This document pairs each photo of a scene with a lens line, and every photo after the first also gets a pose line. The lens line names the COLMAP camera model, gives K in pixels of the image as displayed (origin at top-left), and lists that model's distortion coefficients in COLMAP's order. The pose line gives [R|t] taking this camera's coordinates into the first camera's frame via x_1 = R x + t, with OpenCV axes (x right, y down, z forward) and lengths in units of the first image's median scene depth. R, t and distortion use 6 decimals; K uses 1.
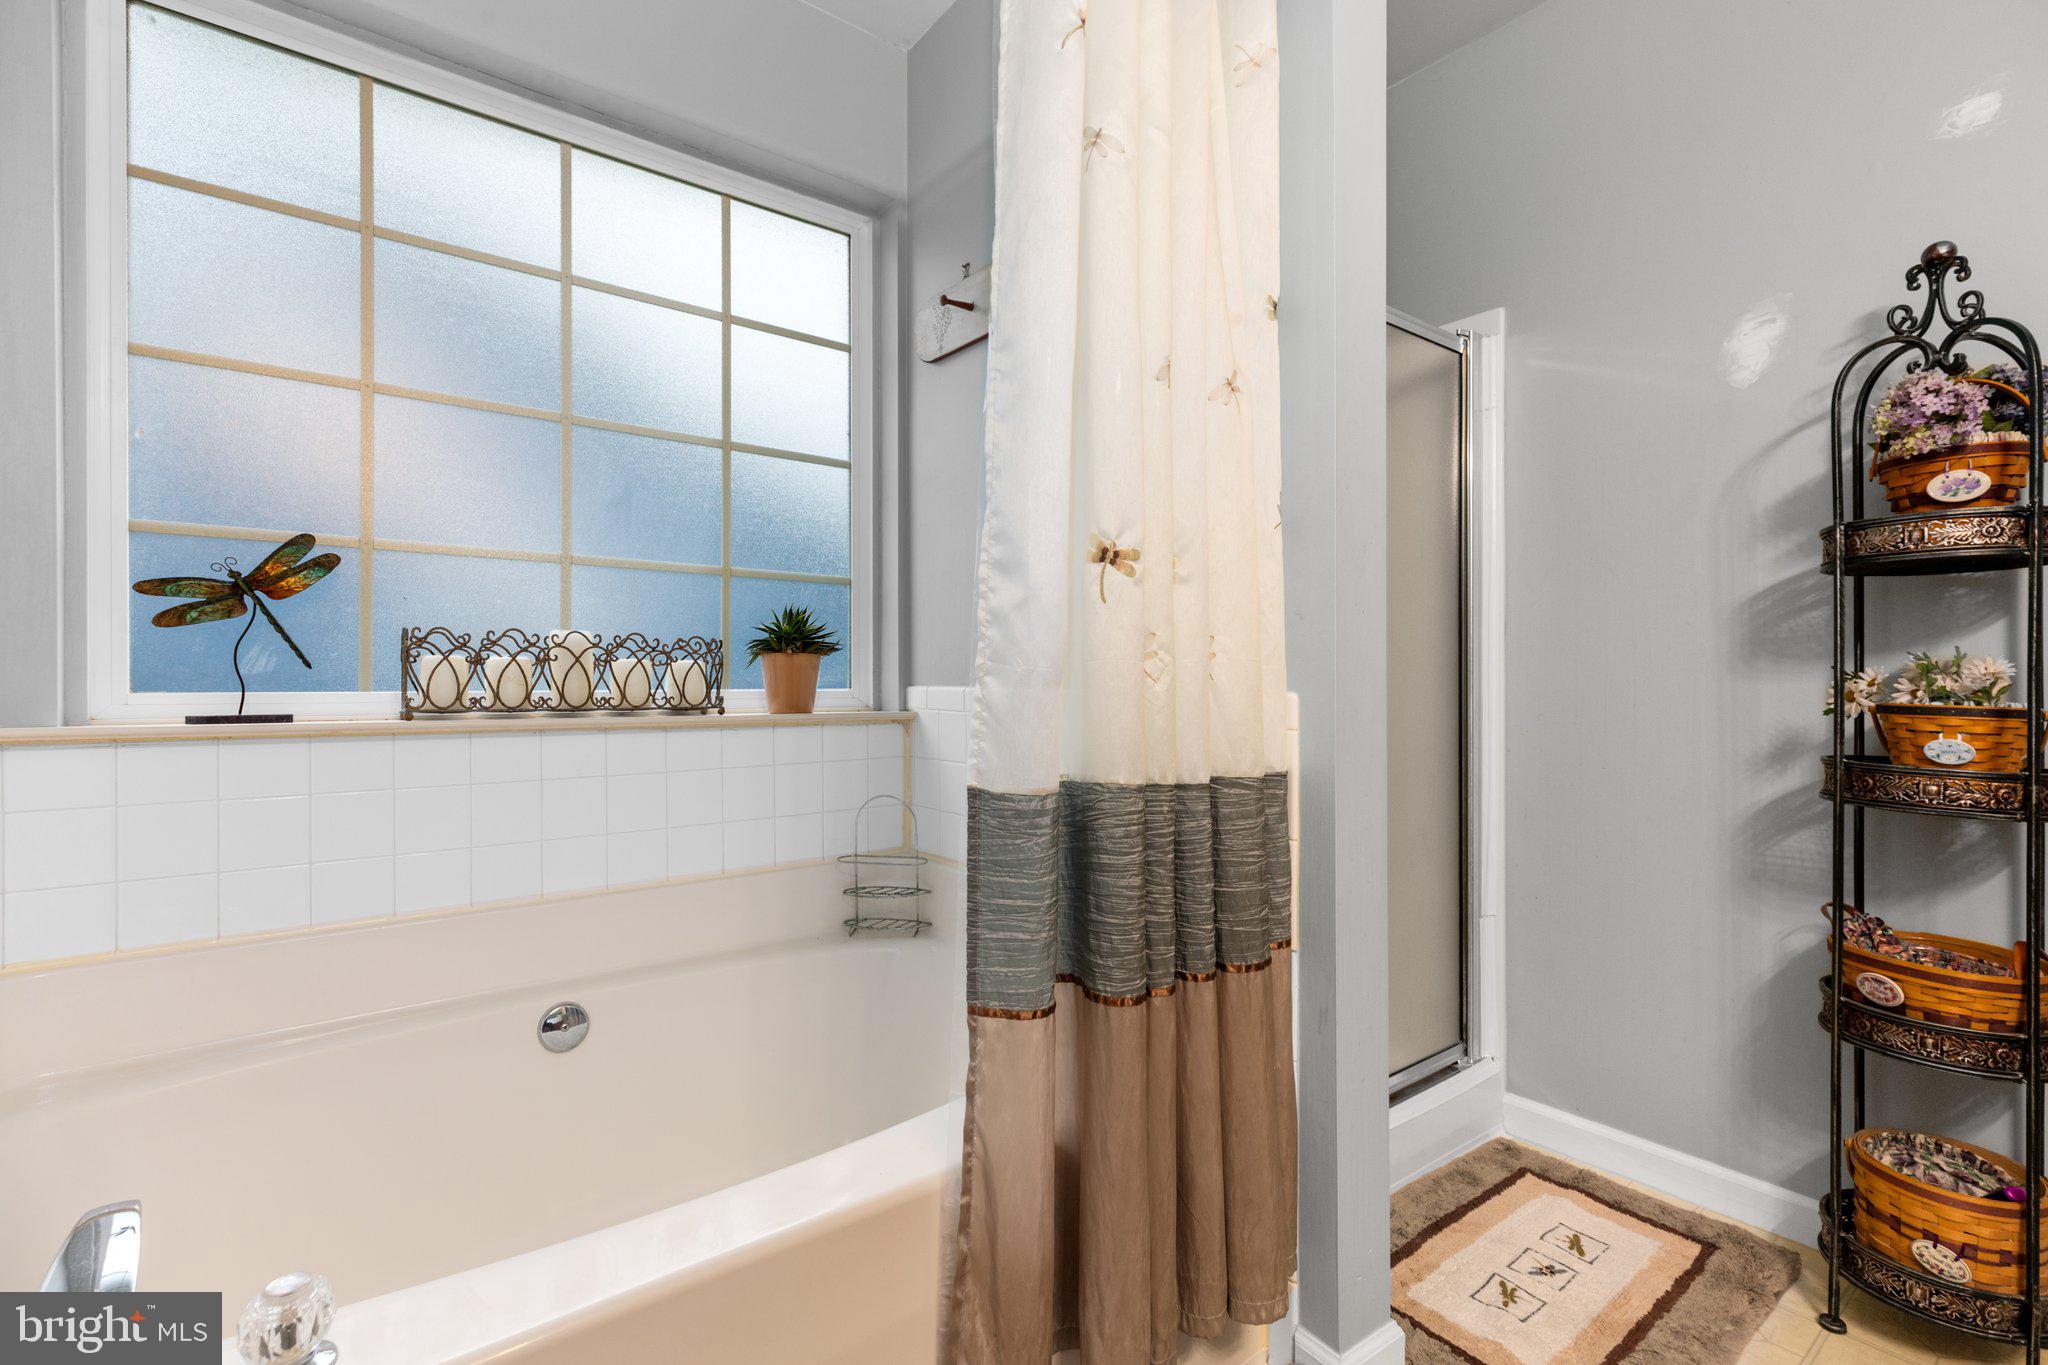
lens RADIAL K [[926.0, 0, 1027.8], [0, 926.0, 682.4], [0, 0, 1]] dist [0.000696, 0.001715]
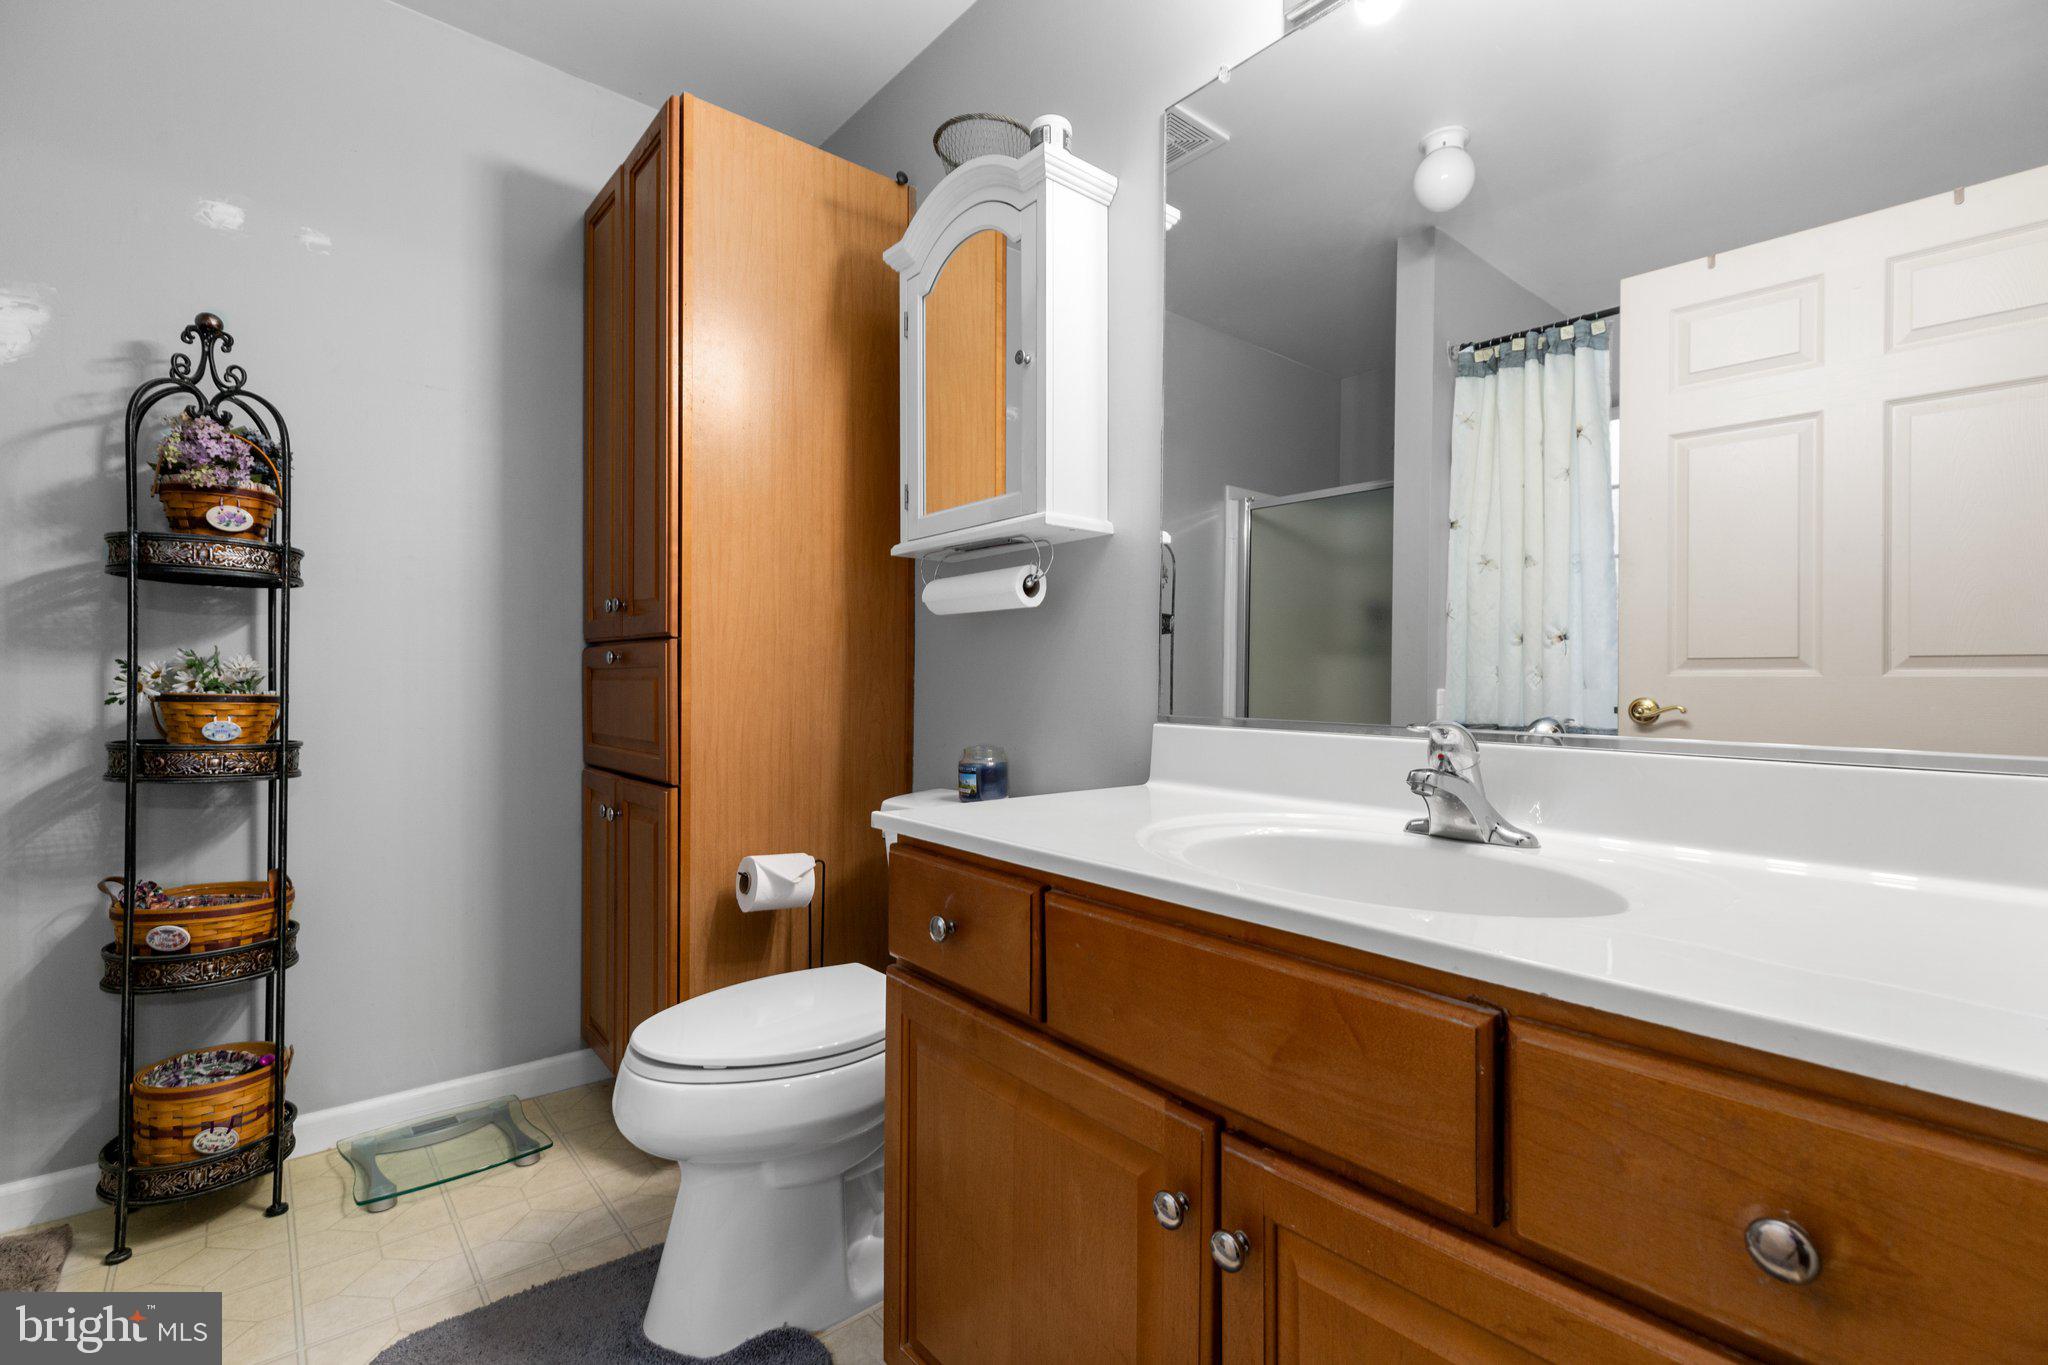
lens RADIAL K [[926.0, 0, 1024.5], [0, 926.0, 686.9], [0, 0, 1]] dist [0.000696, 0.001715]
pose [[-0.043350, -0.005610, 0.999044, -0.287919], [-0.010598, 0.999931, 0.005155, -0.002221], [-0.999004, -0.010364, -0.043406, -0.019490]]
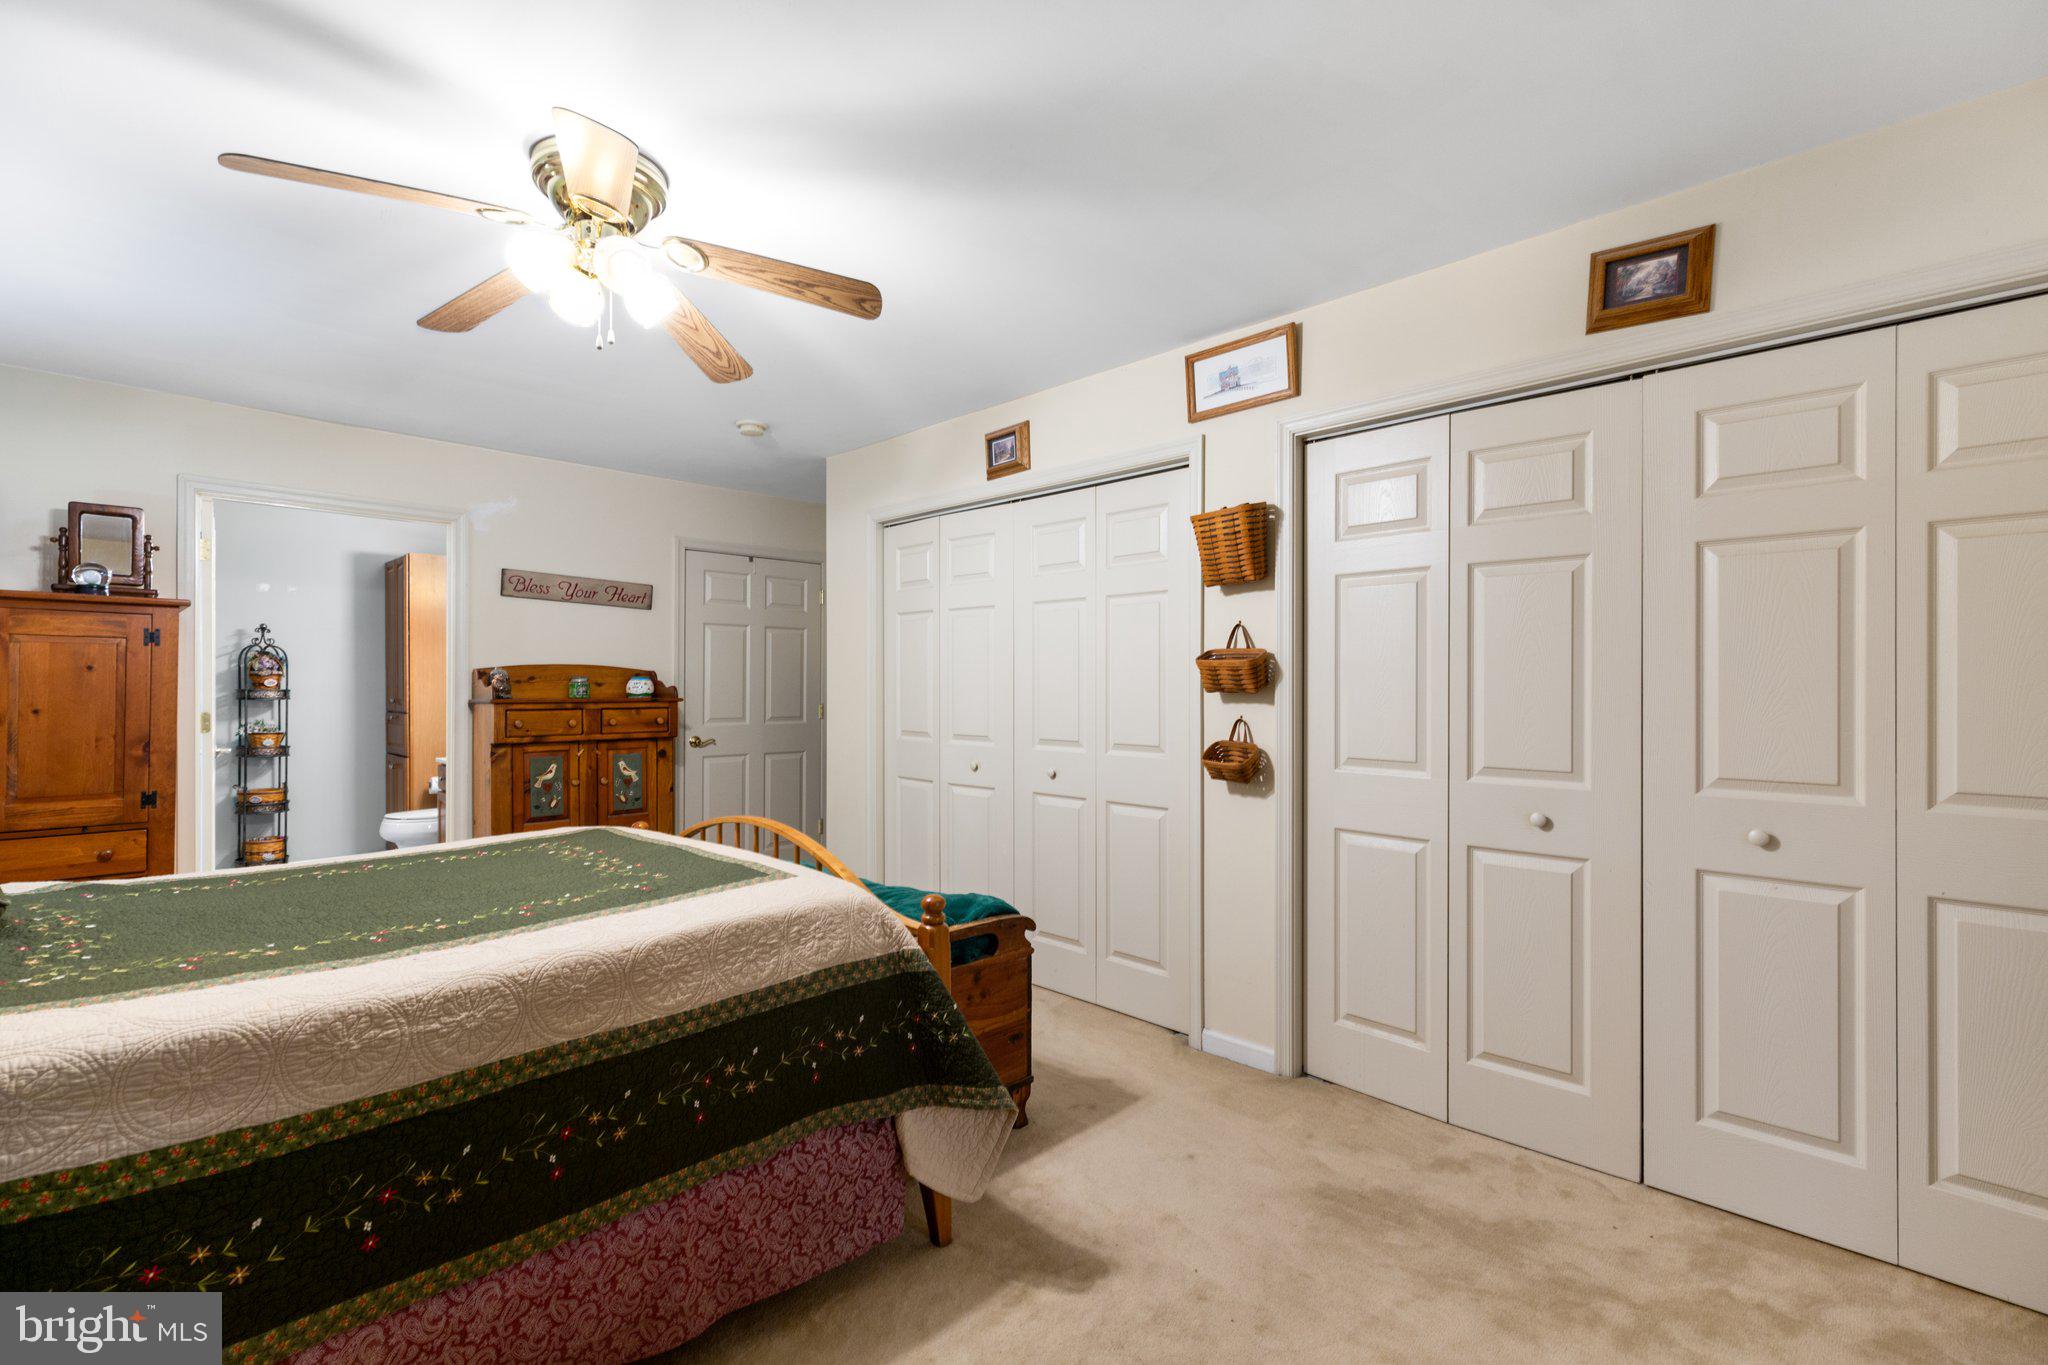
lens RADIAL K [[926.0, 0, 1030.4], [0, 926.0, 681.0], [0, 0, 1]] dist [0.000696, 0.001715]
pose [[-0.125901, 0.000060, 0.992043, -3.737845], [-0.000715, 1.000000, -0.000151, -0.215319], [-0.992043, -0.000728, -0.125901, -1.985594]]
